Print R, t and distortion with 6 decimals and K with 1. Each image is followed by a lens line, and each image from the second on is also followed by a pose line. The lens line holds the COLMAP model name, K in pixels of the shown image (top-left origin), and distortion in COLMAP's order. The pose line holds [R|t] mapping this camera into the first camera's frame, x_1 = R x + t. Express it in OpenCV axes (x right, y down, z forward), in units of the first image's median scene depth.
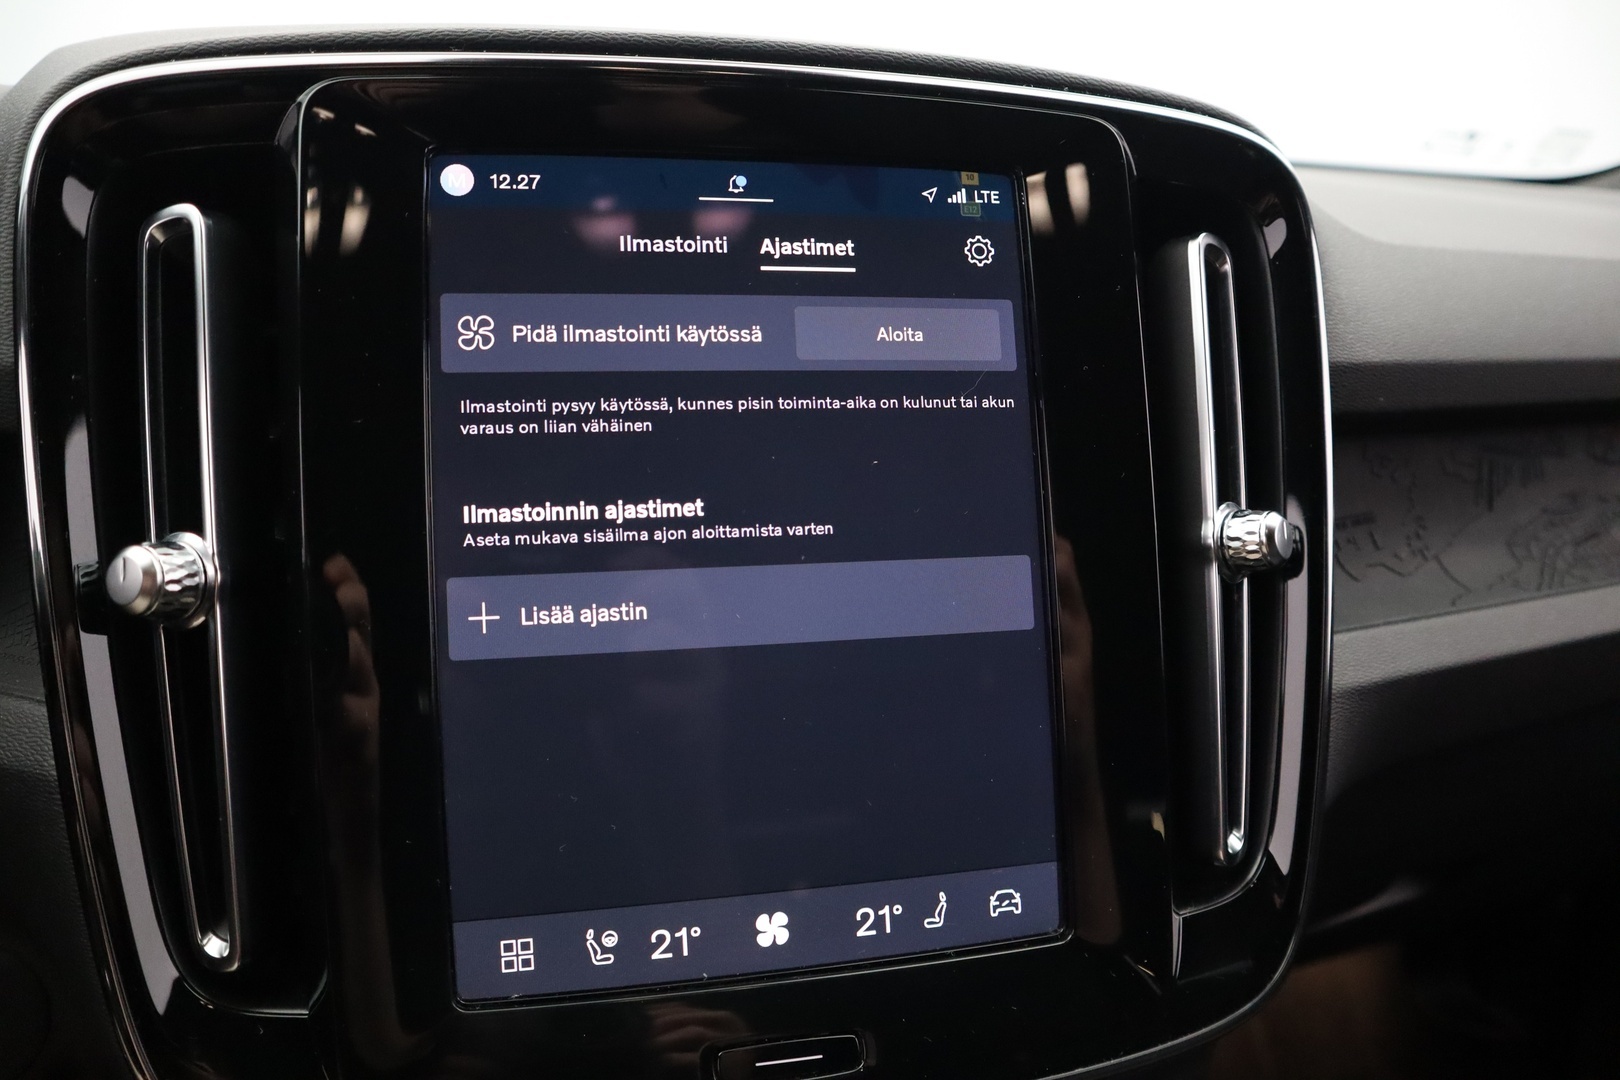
lens RADIAL K [[1139.1, 0, 806.8], [0, 1139.1, 584.2], [0, 0, 1]] dist [-0.099627, 0.039318]
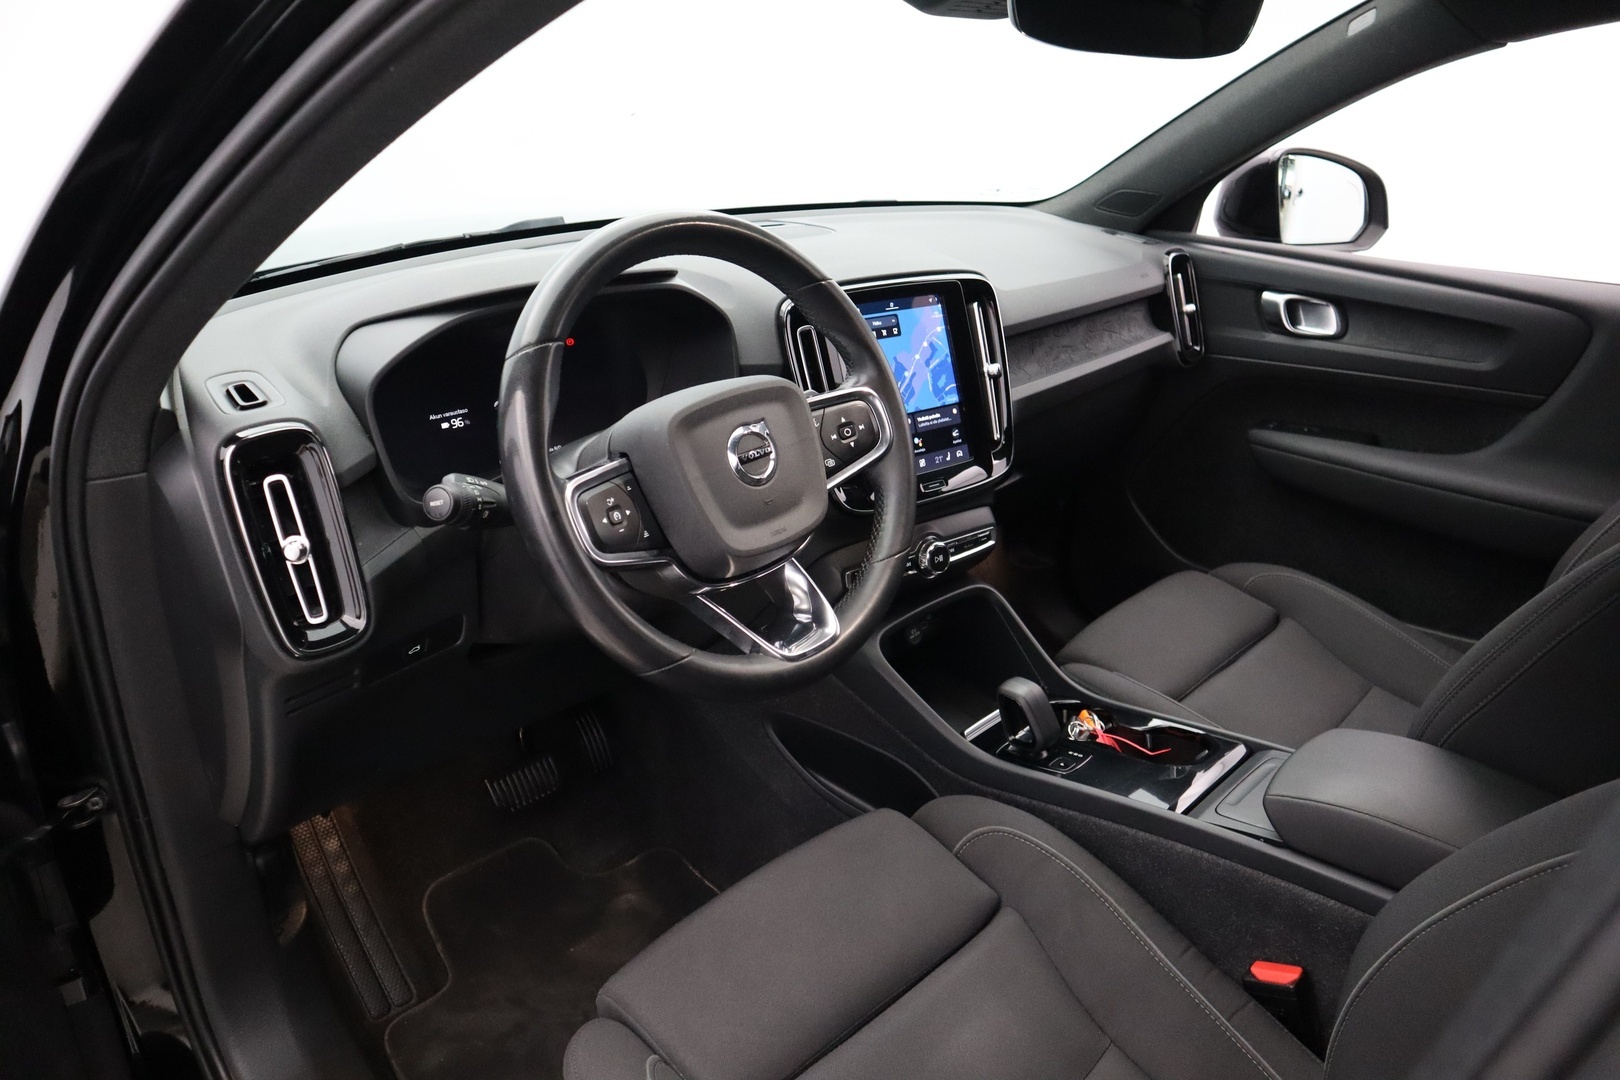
lens RADIAL K [[1139.1, 0, 812.1], [0, 1139.1, 555.2], [0, 0, 1]] dist [-0.099627, 0.039318]
pose [[0.904686, -0.172230, 0.389718, -2.313603], [0.126006, 0.981897, 0.141425, -0.047877], [-0.407021, -0.078838, 0.910010, -3.107637]]
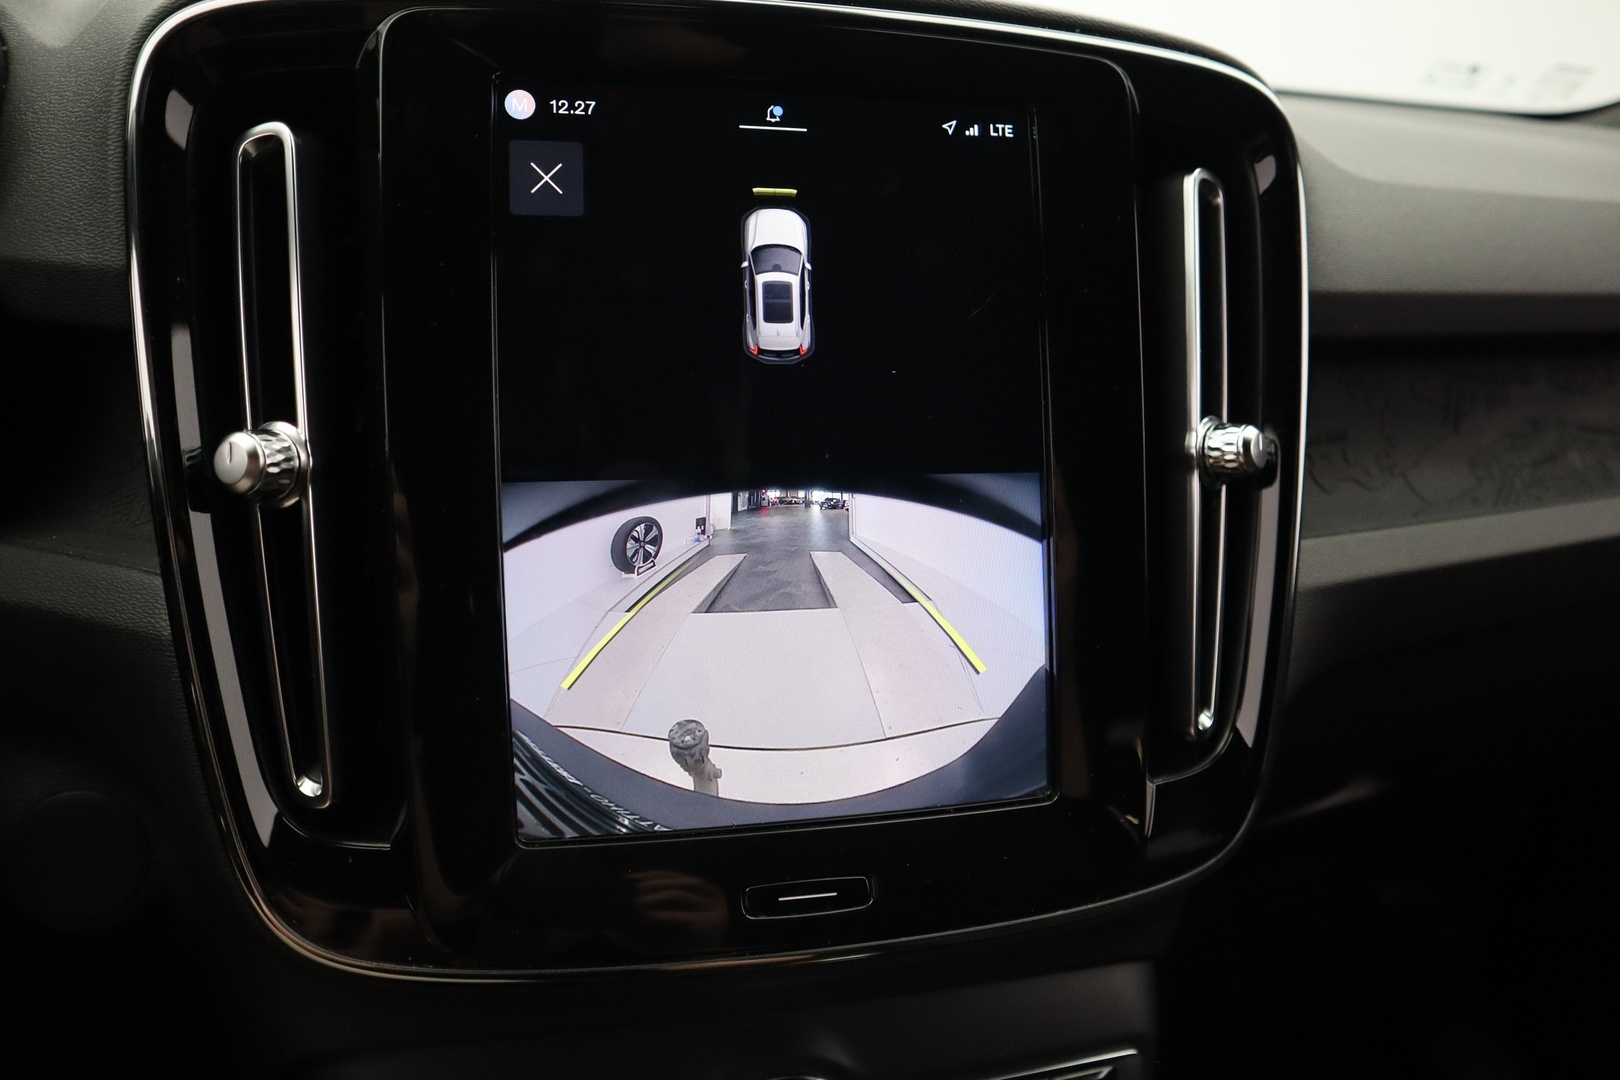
lens RADIAL K [[1139.1, 0, 817.7], [0, 1139.1, 581.3], [0, 0, 1]] dist [-0.099627, 0.039318]
pose [[0.999732, 0.019677, 0.012172, -0.024139], [-0.020493, 0.997263, 0.071035, 0.019697], [-0.010741, -0.071266, 0.997400, -0.119458]]
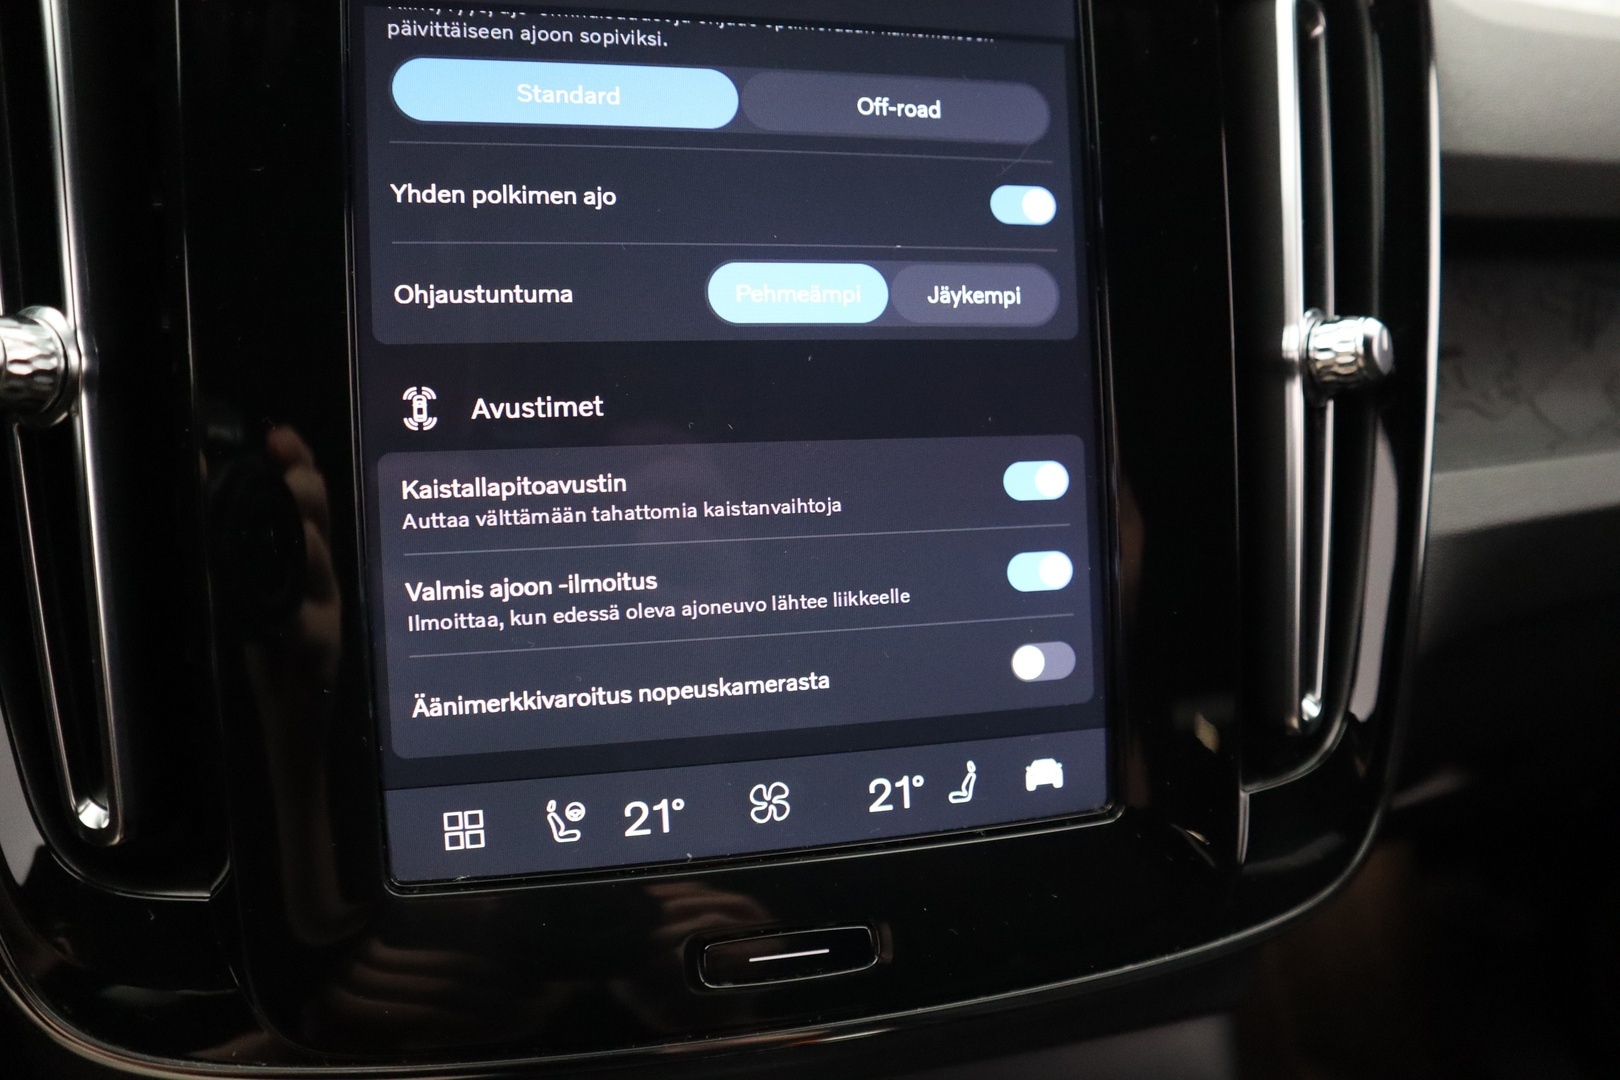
lens RADIAL K [[1139.1, 0, 816.0], [0, 1139.1, 579.7], [0, 0, 1]] dist [-0.099627, 0.039318]
pose [[0.999901, 0.008702, 0.011038, -0.006916], [-0.009583, 0.996550, 0.082440, 0.068582], [-0.010283, -0.082537, 0.996535, 0.165918]]
